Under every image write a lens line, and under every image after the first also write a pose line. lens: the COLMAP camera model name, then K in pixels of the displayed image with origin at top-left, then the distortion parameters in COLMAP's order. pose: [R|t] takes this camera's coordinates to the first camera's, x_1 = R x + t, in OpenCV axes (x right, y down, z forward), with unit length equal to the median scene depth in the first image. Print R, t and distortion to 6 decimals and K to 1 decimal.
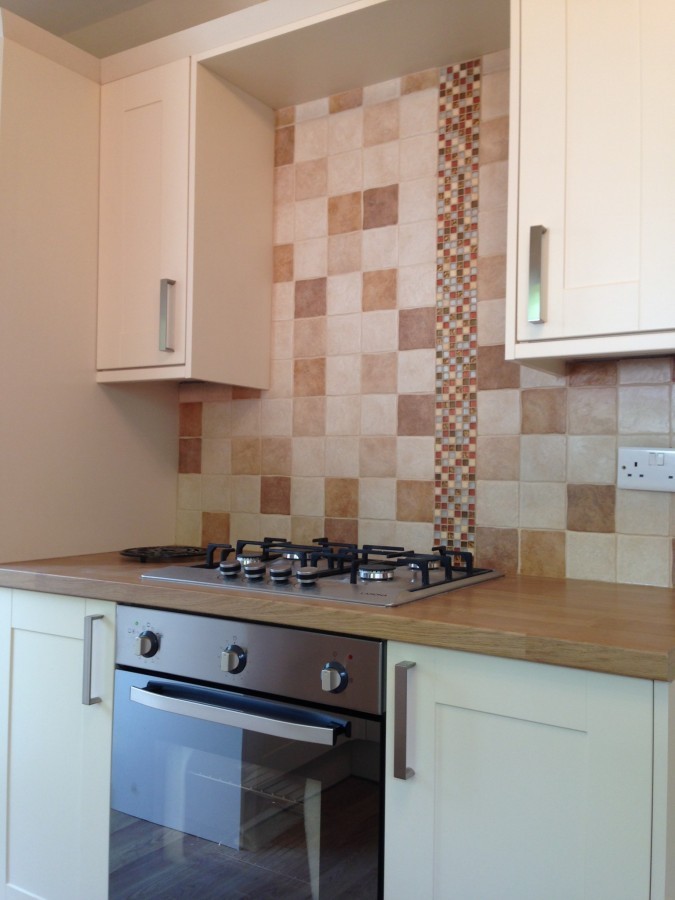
lens RADIAL K [[843.5, 0, 334.9], [0, 843.5, 447.3], [0, 0, 1]] dist [0.106548, 0.000000]
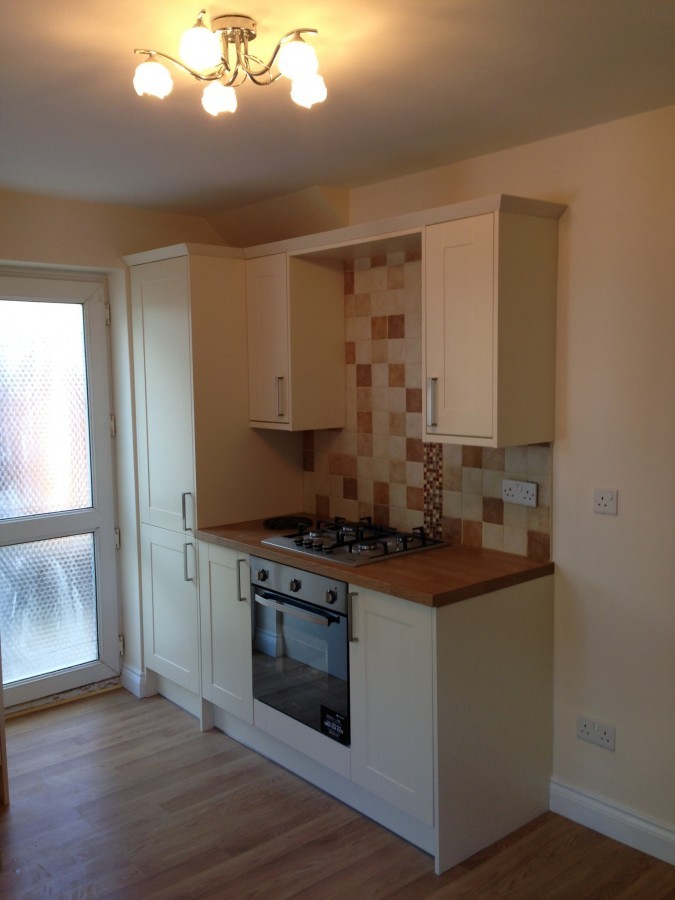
lens RADIAL K [[843.5, 0, 339.5], [0, 843.5, 451.9], [0, 0, 1]] dist [0.106548, 0.000000]
pose [[0.955487, -0.000735, -0.295034, 0.457634], [0.038357, 0.991819, 0.121753, -0.250230], [0.292531, -0.127650, 0.947698, -0.694236]]
